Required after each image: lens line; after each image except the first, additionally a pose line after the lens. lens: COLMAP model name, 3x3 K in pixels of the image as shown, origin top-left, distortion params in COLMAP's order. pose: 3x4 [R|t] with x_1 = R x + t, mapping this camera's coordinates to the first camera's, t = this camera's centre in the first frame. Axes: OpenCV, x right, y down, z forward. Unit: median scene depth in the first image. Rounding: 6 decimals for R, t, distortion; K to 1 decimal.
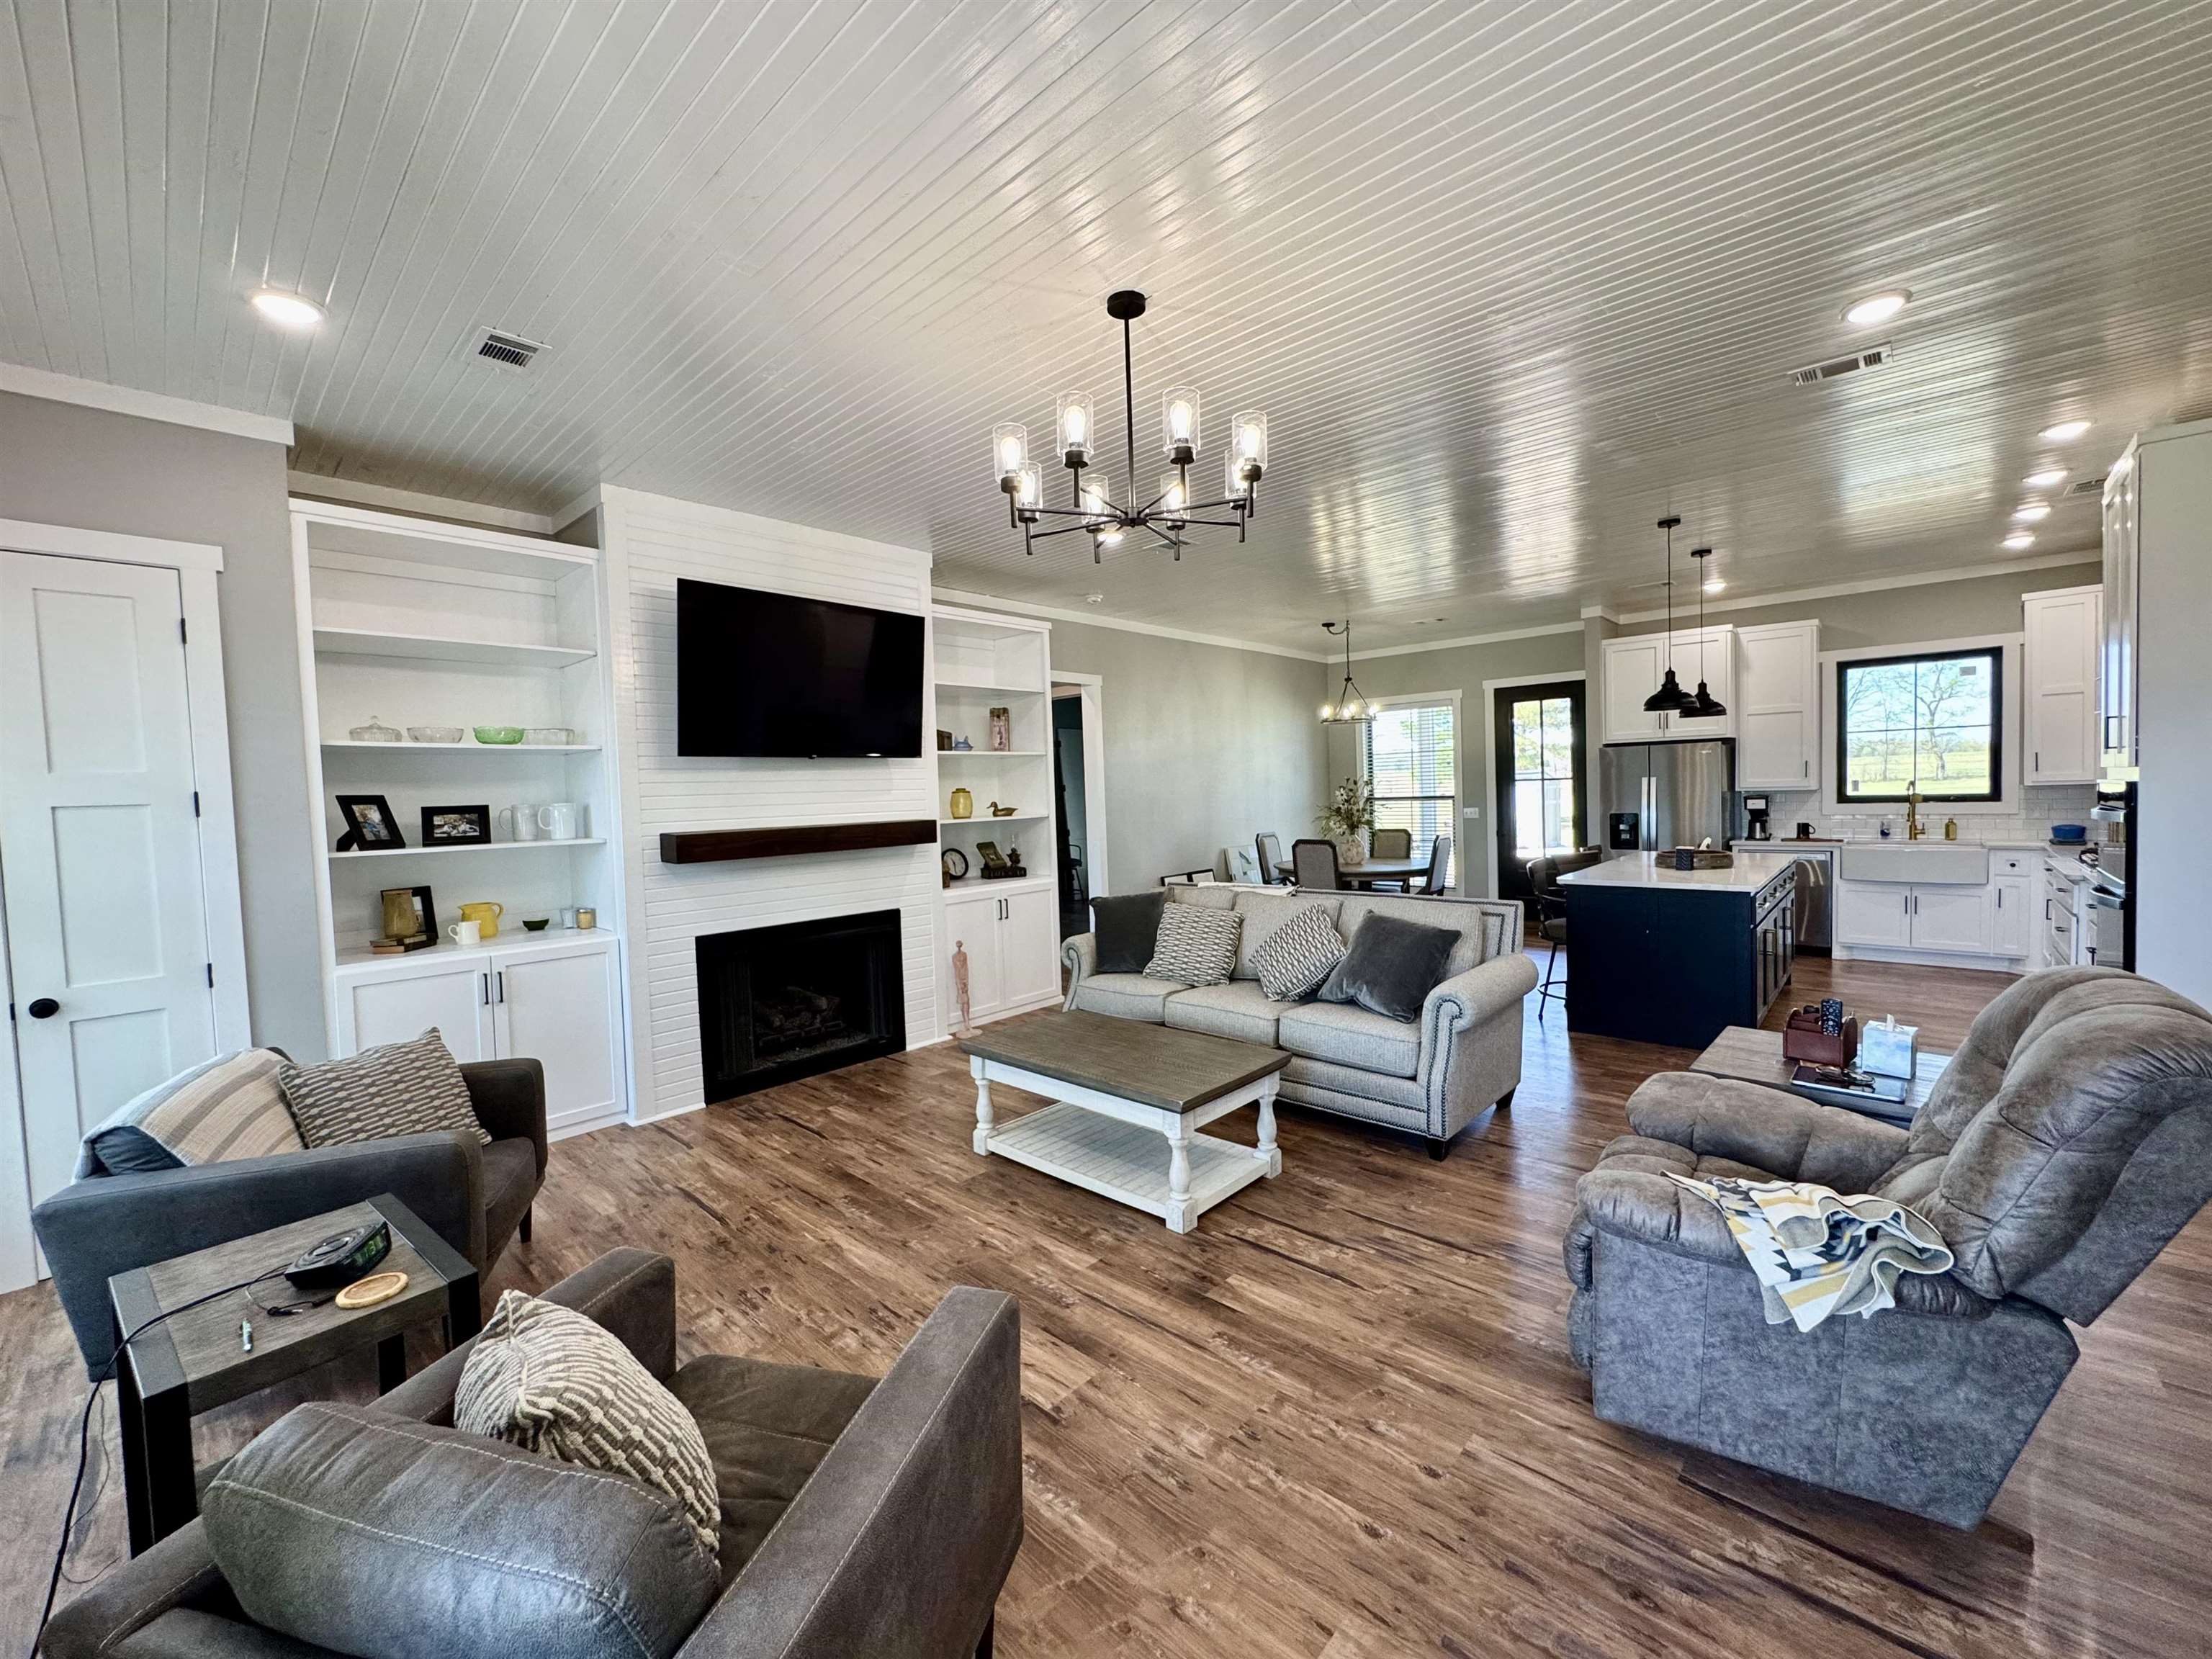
lens RADIAL K [[885.6, 0, 1106.0], [0, 885.6, 829.5], [0, 0, 1]] dist [0.000556, 0.000135]
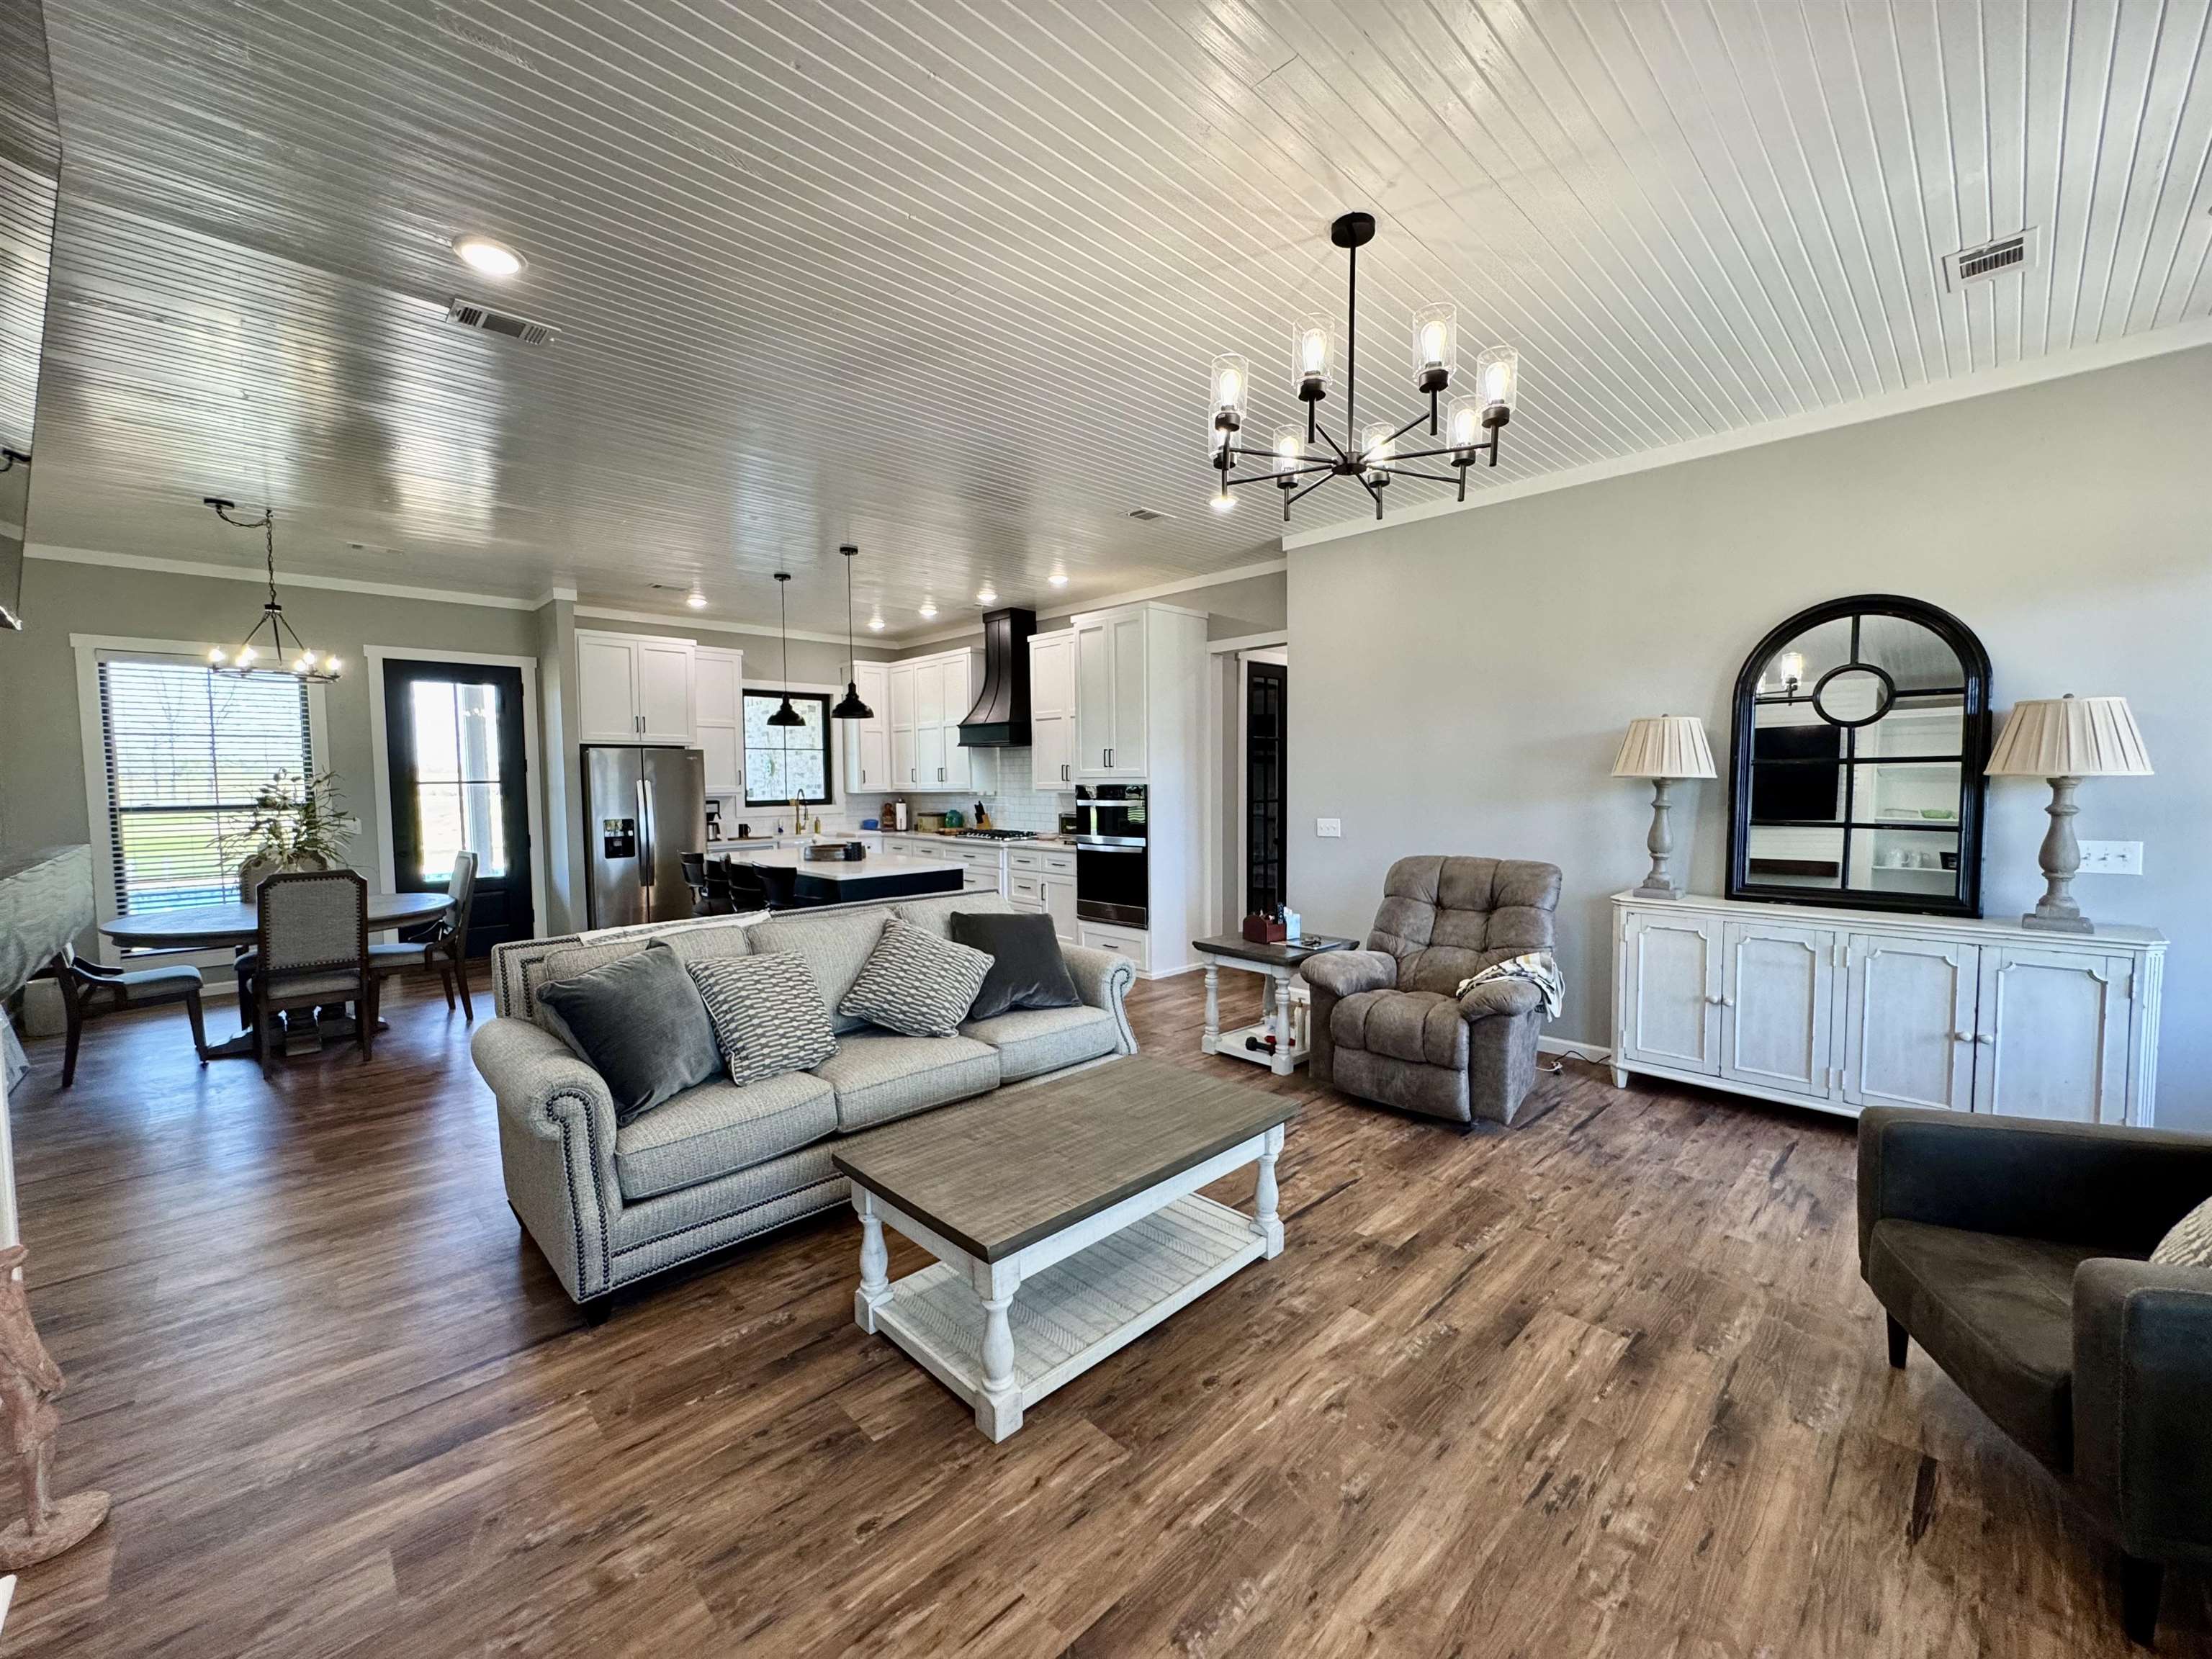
lens RADIAL K [[885.6, 0, 1106.0], [0, 885.6, 829.5], [0, 0, 1]] dist [0.000556, 0.000135]
pose [[0.047563, -0.027617, 0.998486, -0.836251], [0.053241, 0.998267, 0.025075, -0.010395], [-0.997448, 0.051968, 0.048951, 1.133785]]
